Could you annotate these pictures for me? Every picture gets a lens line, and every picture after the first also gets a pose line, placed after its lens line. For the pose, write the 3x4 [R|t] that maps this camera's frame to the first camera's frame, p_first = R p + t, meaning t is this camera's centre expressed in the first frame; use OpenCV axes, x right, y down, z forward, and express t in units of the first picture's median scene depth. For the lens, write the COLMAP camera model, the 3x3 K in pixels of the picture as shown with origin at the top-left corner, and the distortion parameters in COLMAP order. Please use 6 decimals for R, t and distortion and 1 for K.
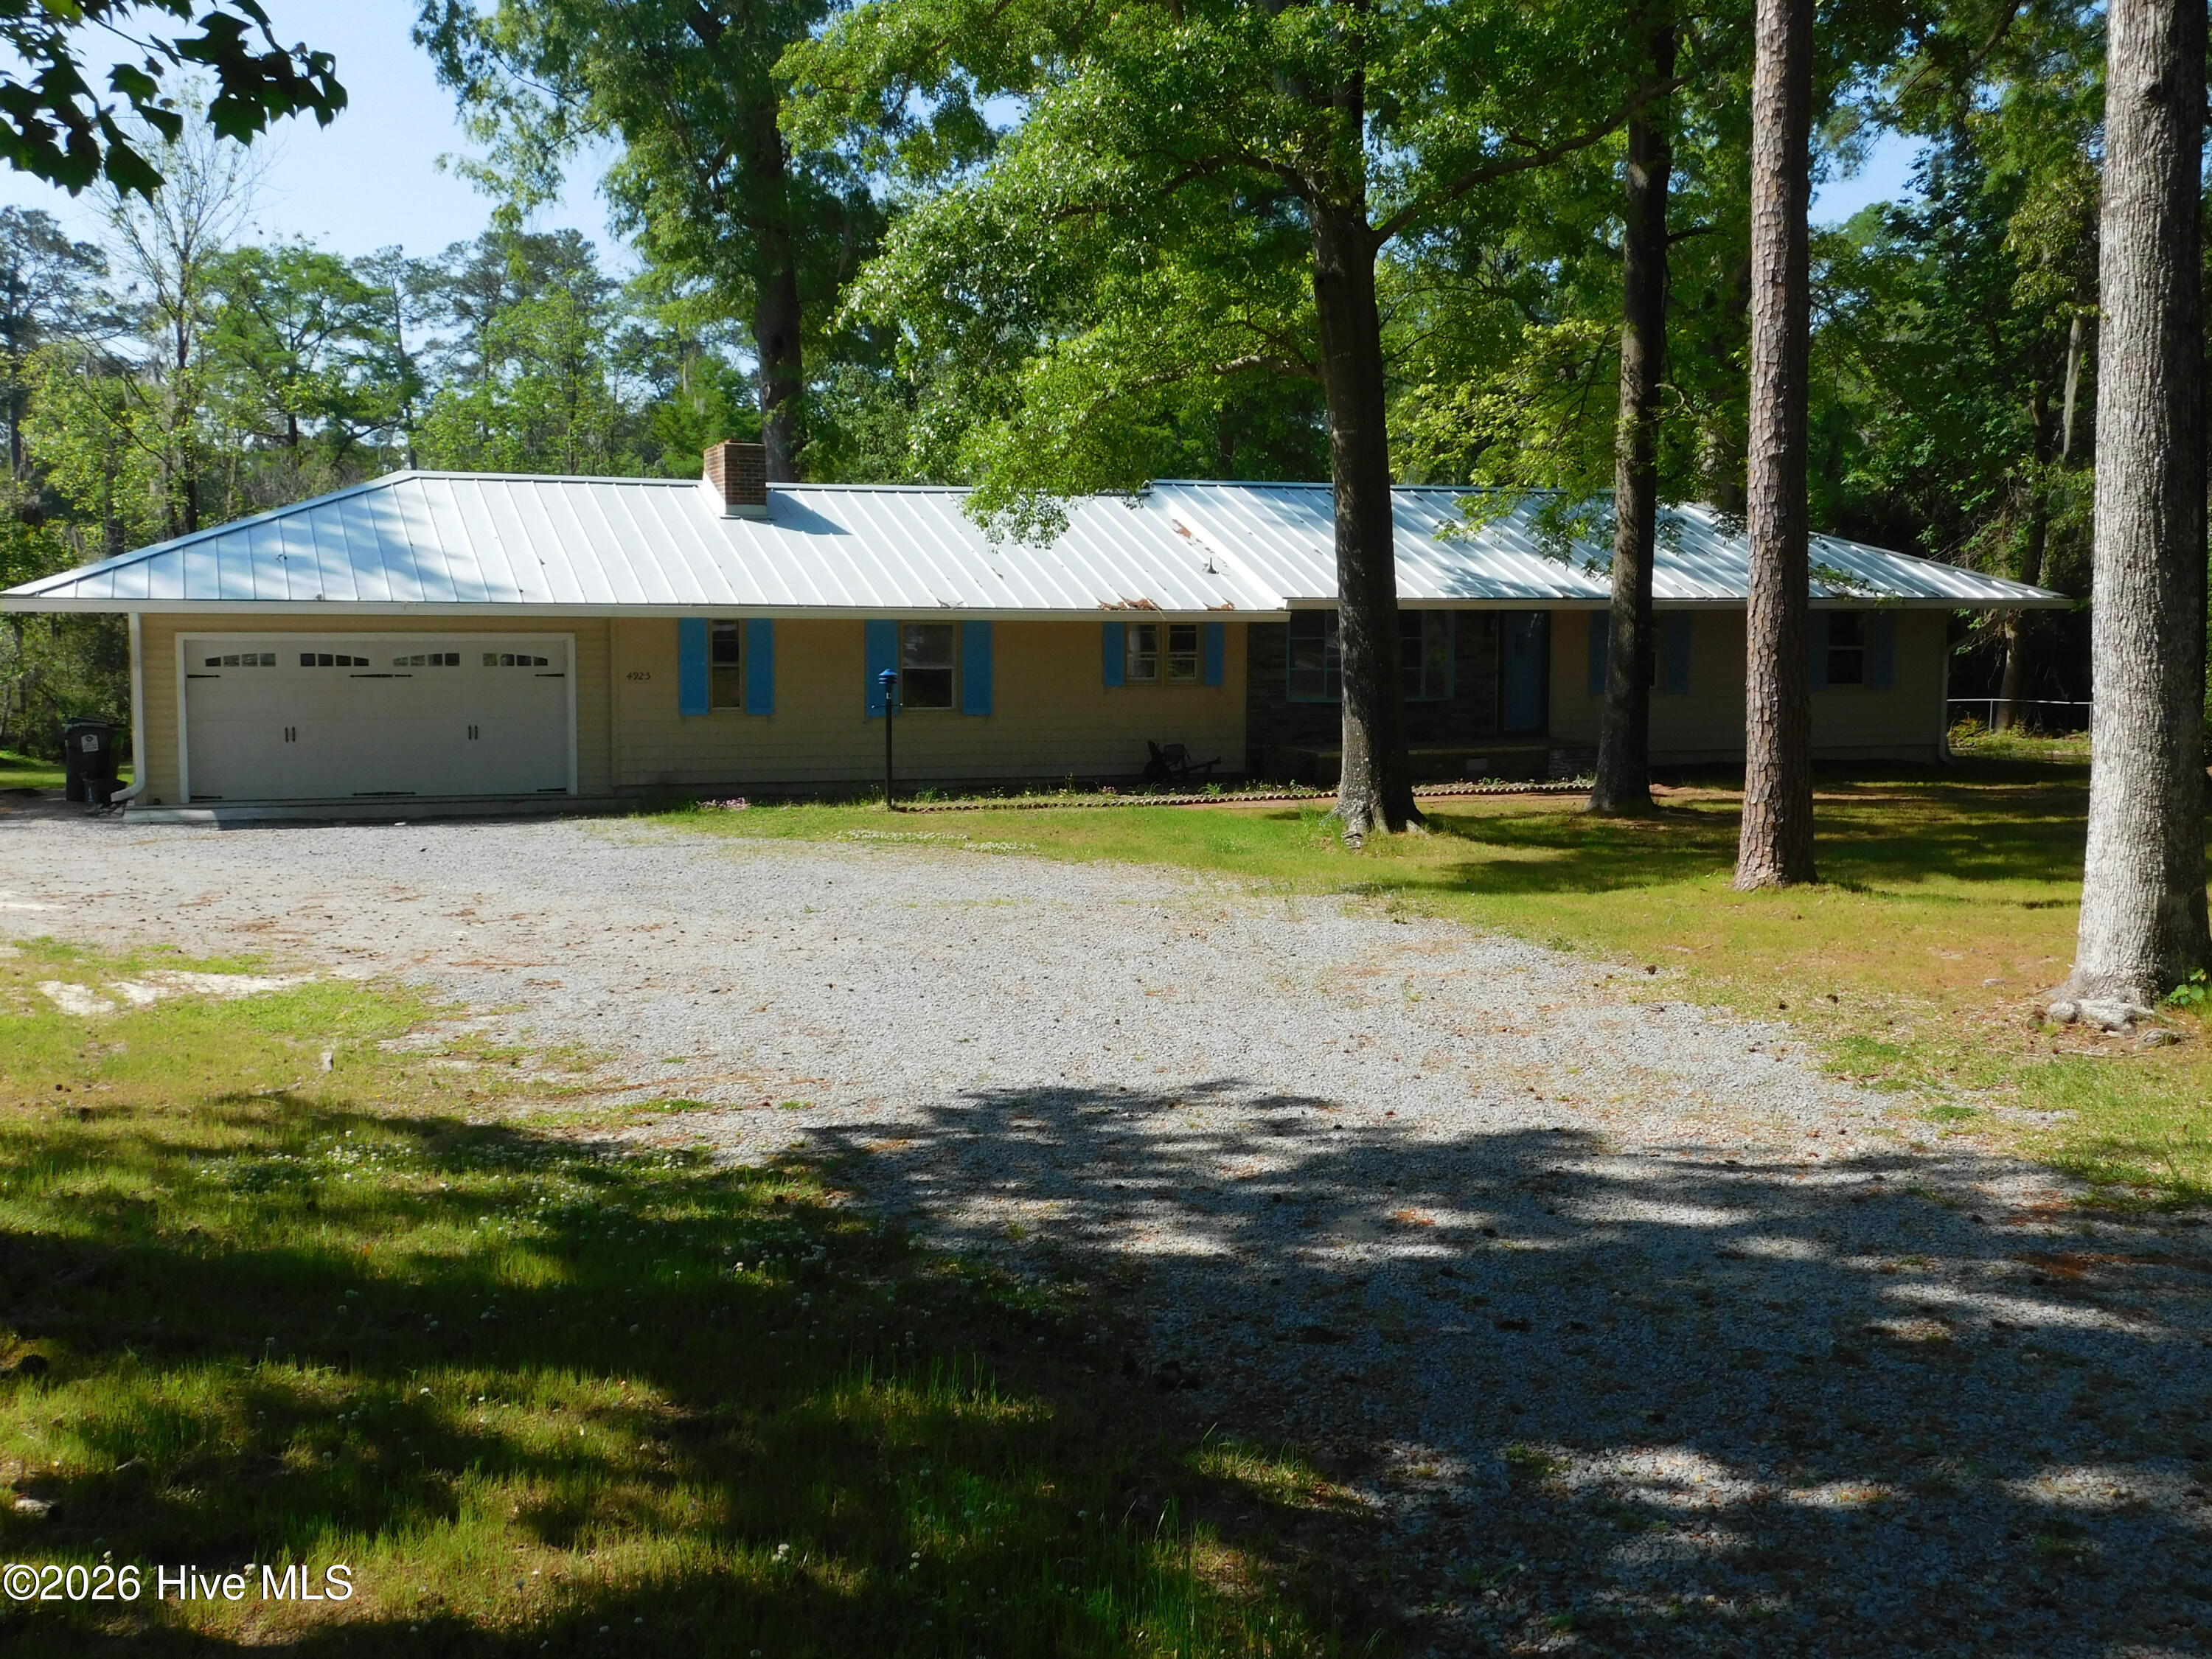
lens RADIAL K [[2330.4, 0, 1097.5], [0, 2330.4, 823.2], [0, 0, 1]] dist [0.035136, 0.000000]
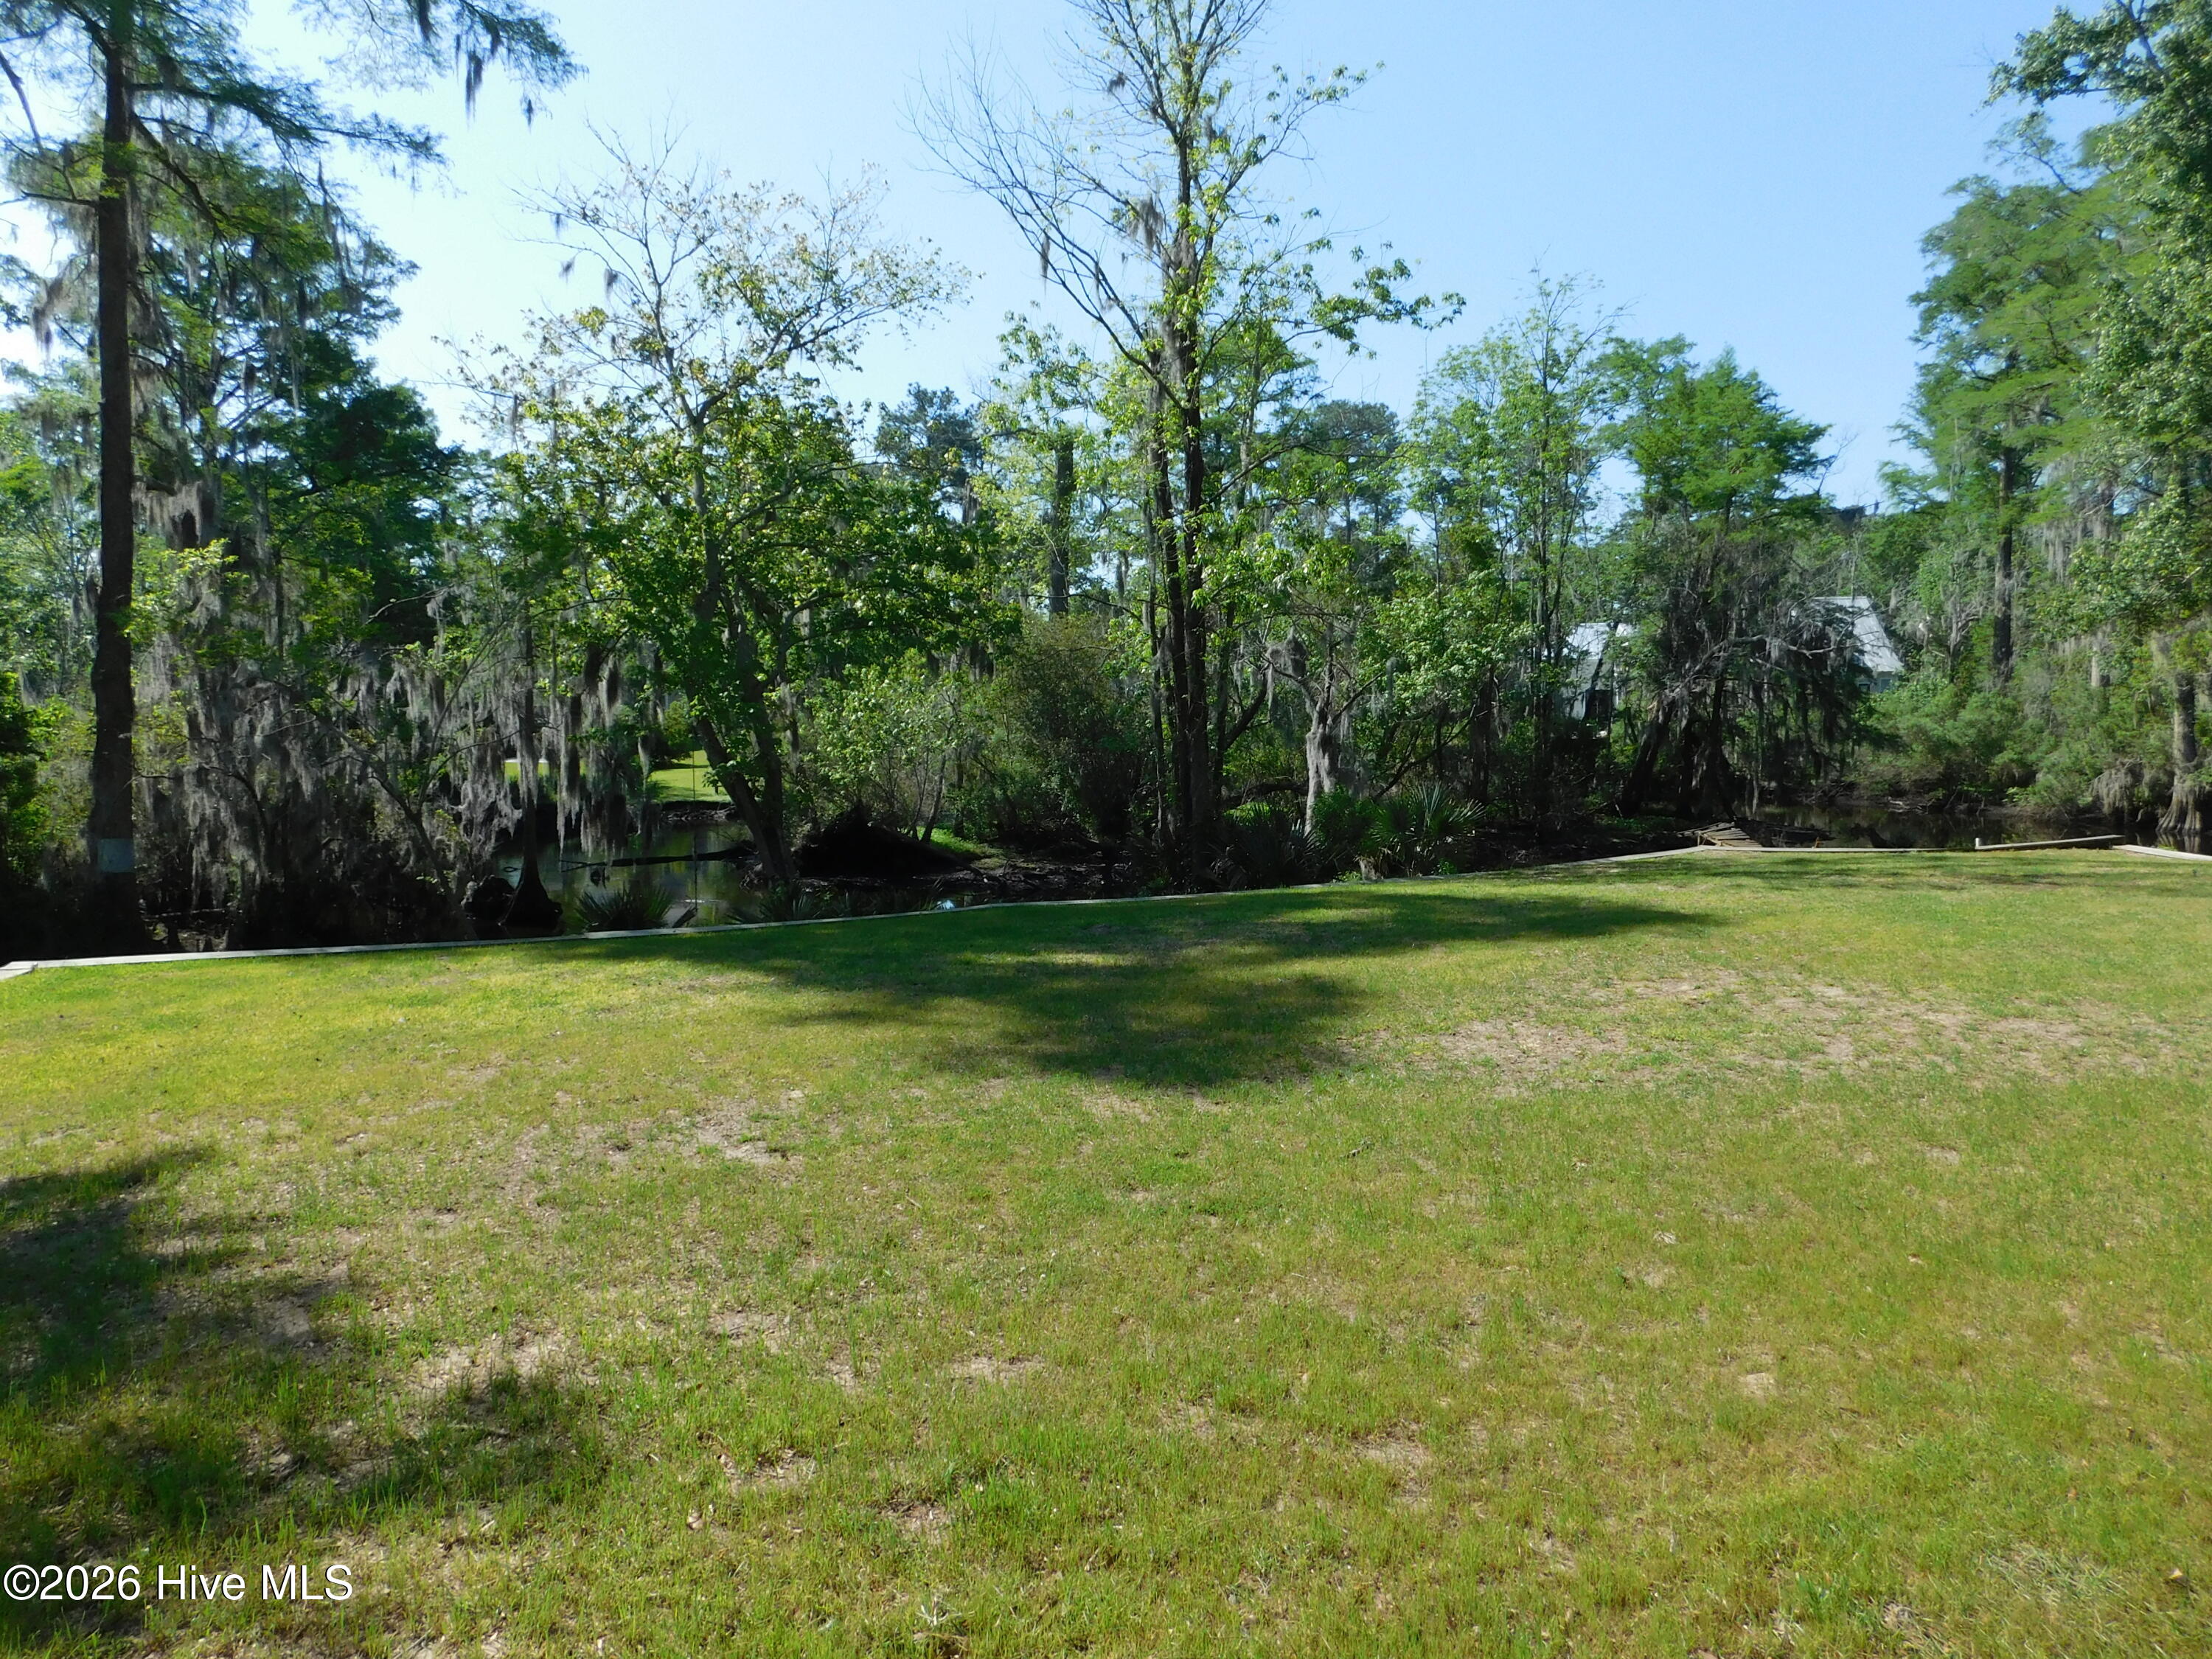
lens RADIAL K [[1452.2, 0, 1096.3], [0, 1452.2, 821.4], [0, 0, 1]] dist [-0.075789, 0.057947]
pose [[0.937621, 0.011806, -0.347459, -0.227865], [-0.003793, 0.999711, 0.023732, -0.047968], [0.347638, -0.020934, 0.937395, 0.523312]]
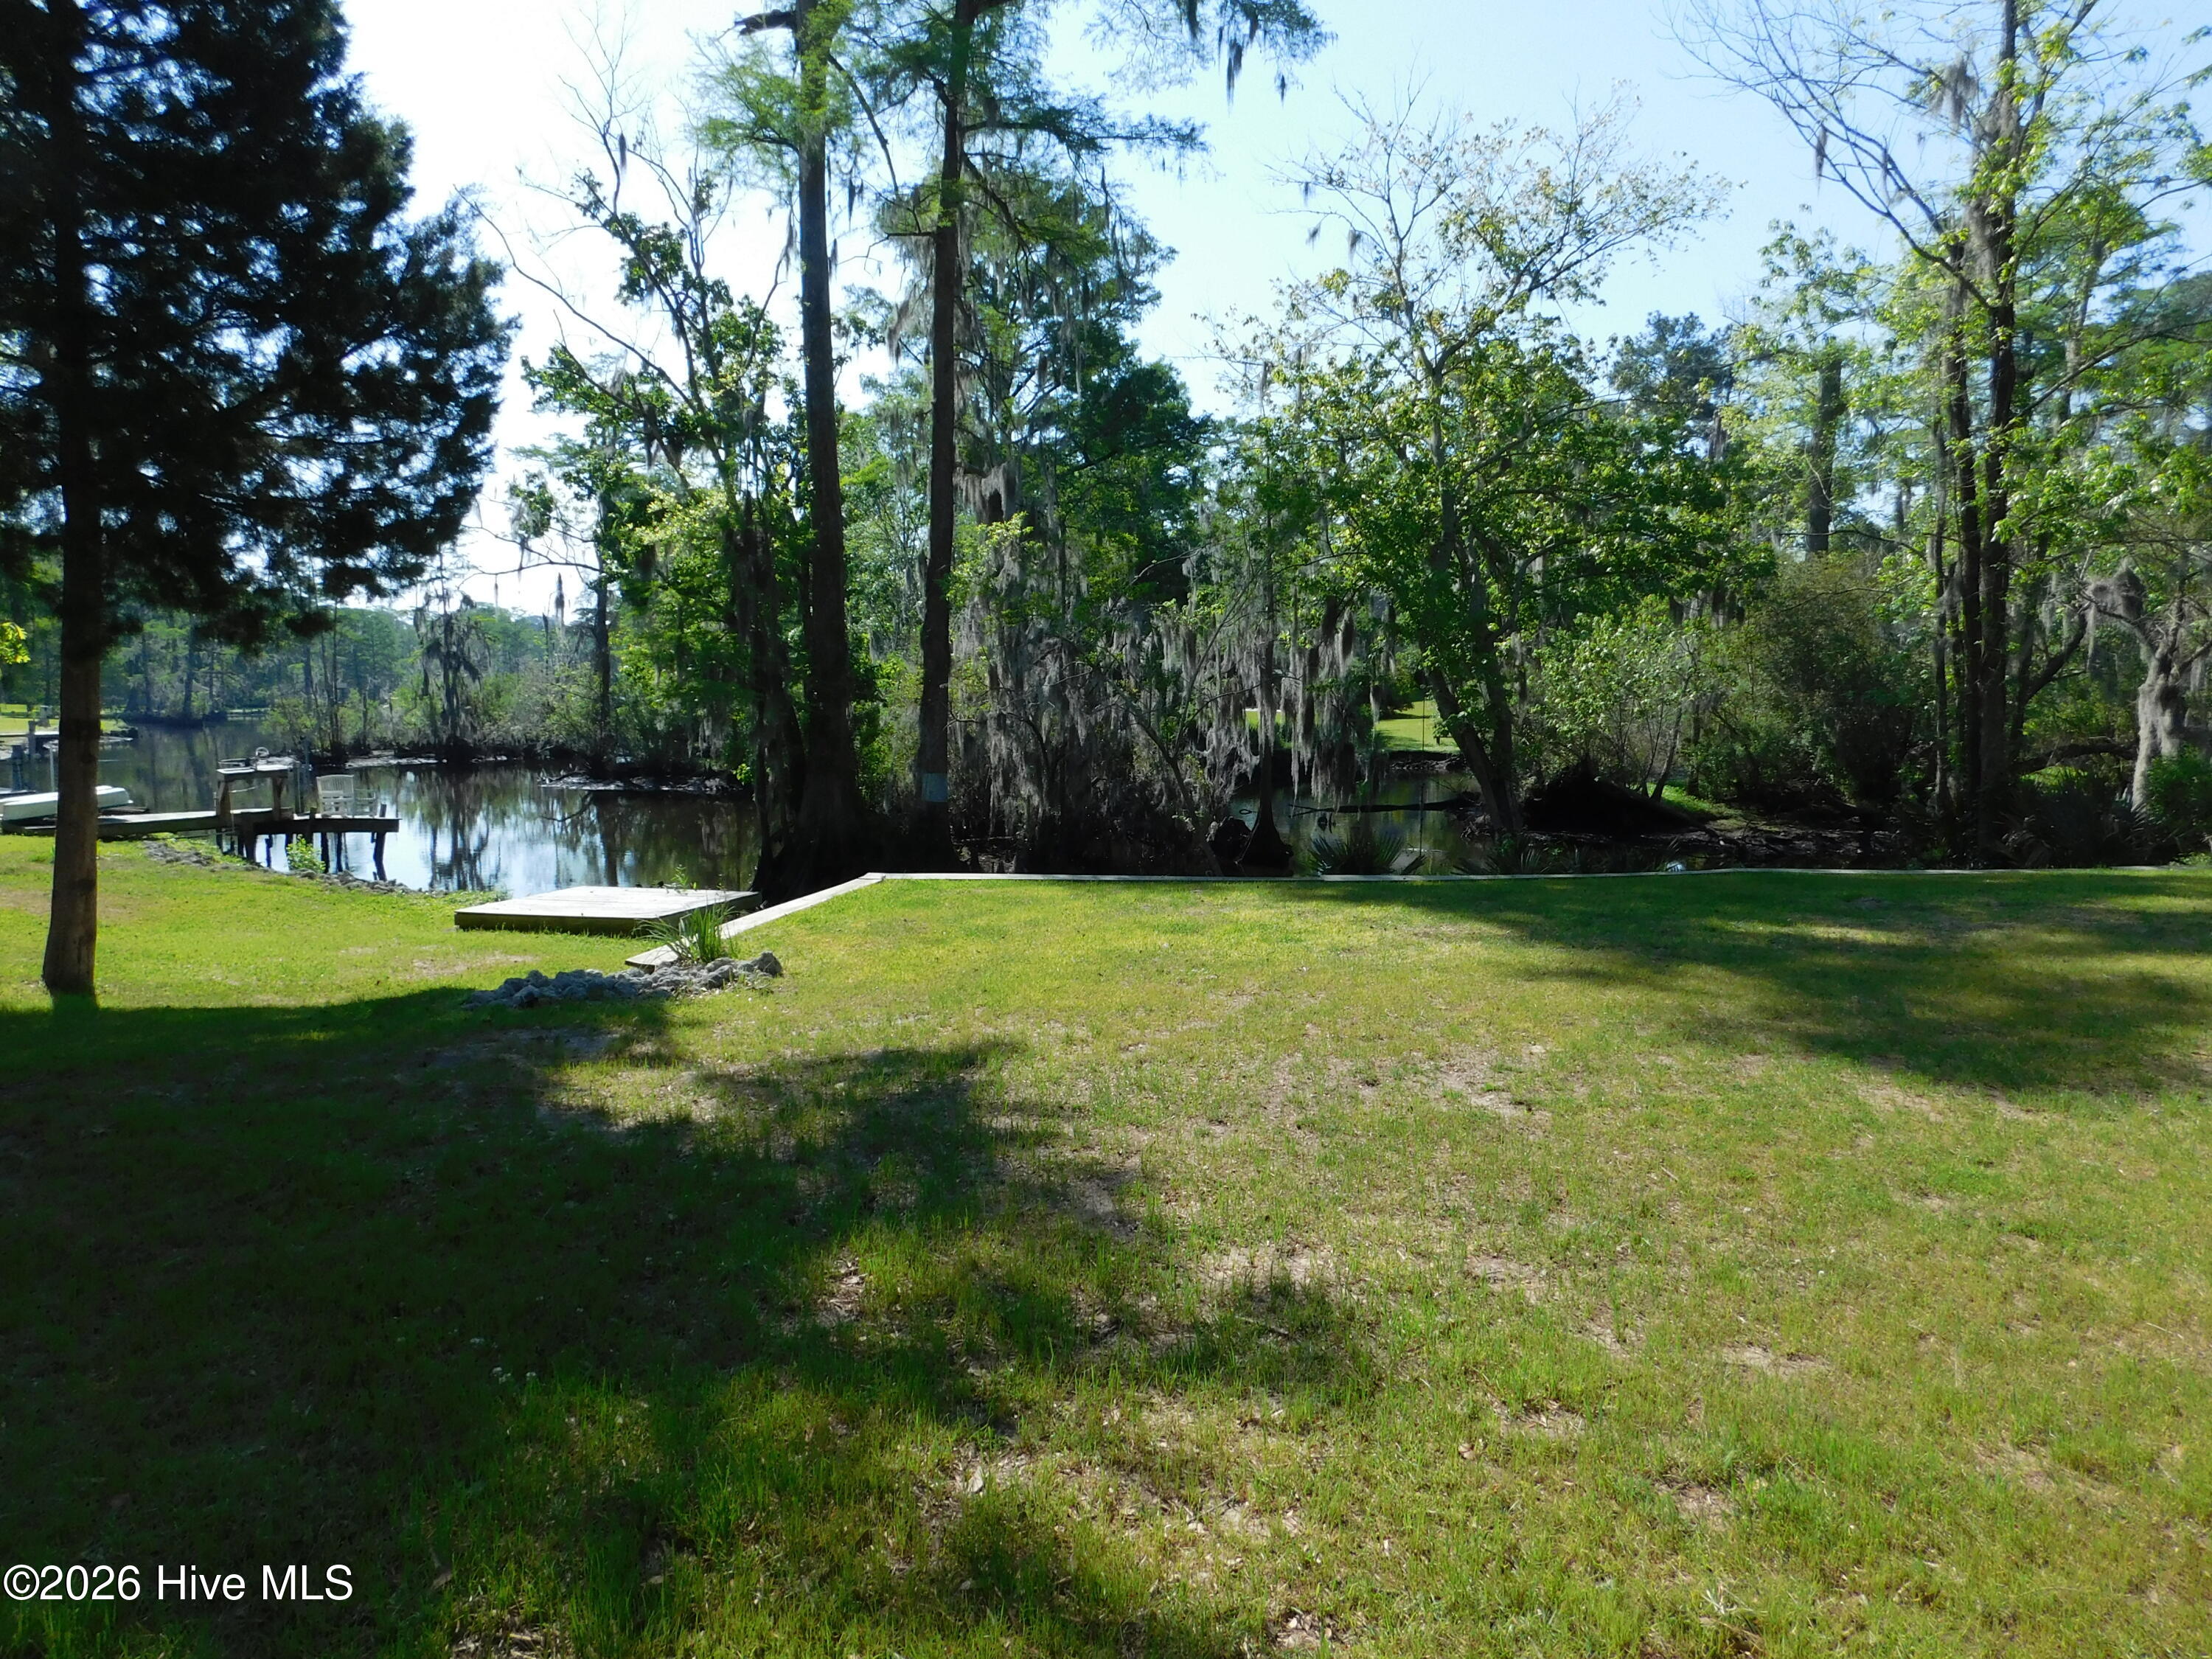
lens RADIAL K [[1452.2, 0, 1098.7], [0, 1452.2, 823.3], [0, 0, 1]] dist [-0.075789, 0.057947]
pose [[0.669573, 0.059333, -0.740372, -0.230077], [-0.017755, 0.997798, 0.063906, -0.047853], [0.742534, -0.029645, 0.669152, 0.521241]]
